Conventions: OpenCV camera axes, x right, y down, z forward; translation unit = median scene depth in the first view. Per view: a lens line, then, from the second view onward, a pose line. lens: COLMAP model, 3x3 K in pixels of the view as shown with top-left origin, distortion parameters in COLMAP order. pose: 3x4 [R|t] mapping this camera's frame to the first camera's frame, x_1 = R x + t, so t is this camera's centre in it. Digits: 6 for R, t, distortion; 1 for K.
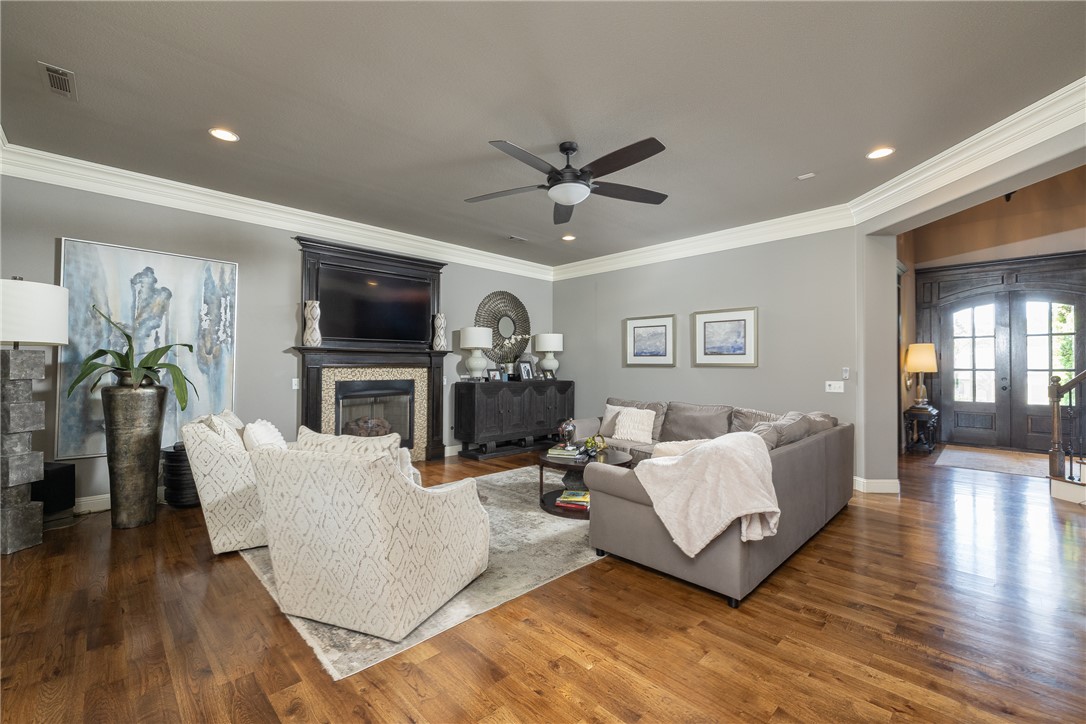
lens RADIAL K [[459.6, 0, 537.9], [0, 459.6, 360.5], [0, 0, 1]] dist [0.001868, 0.000419]
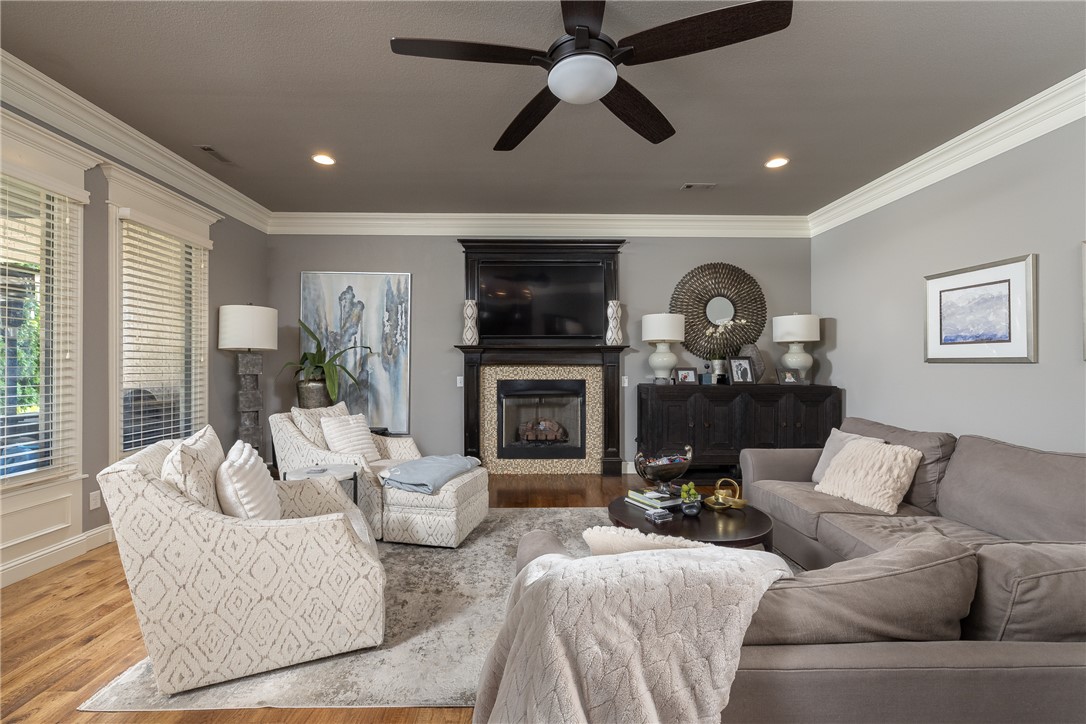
lens RADIAL K [[459.6, 0, 531.9], [0, 459.6, 364.6], [0, 0, 1]] dist [0.001868, 0.000419]
pose [[0.725132, -0.003962, -0.688599, 0.298209], [0.011310, 0.999917, 0.006157, 0.007343], [0.688517, -0.012252, 0.725116, 0.343657]]
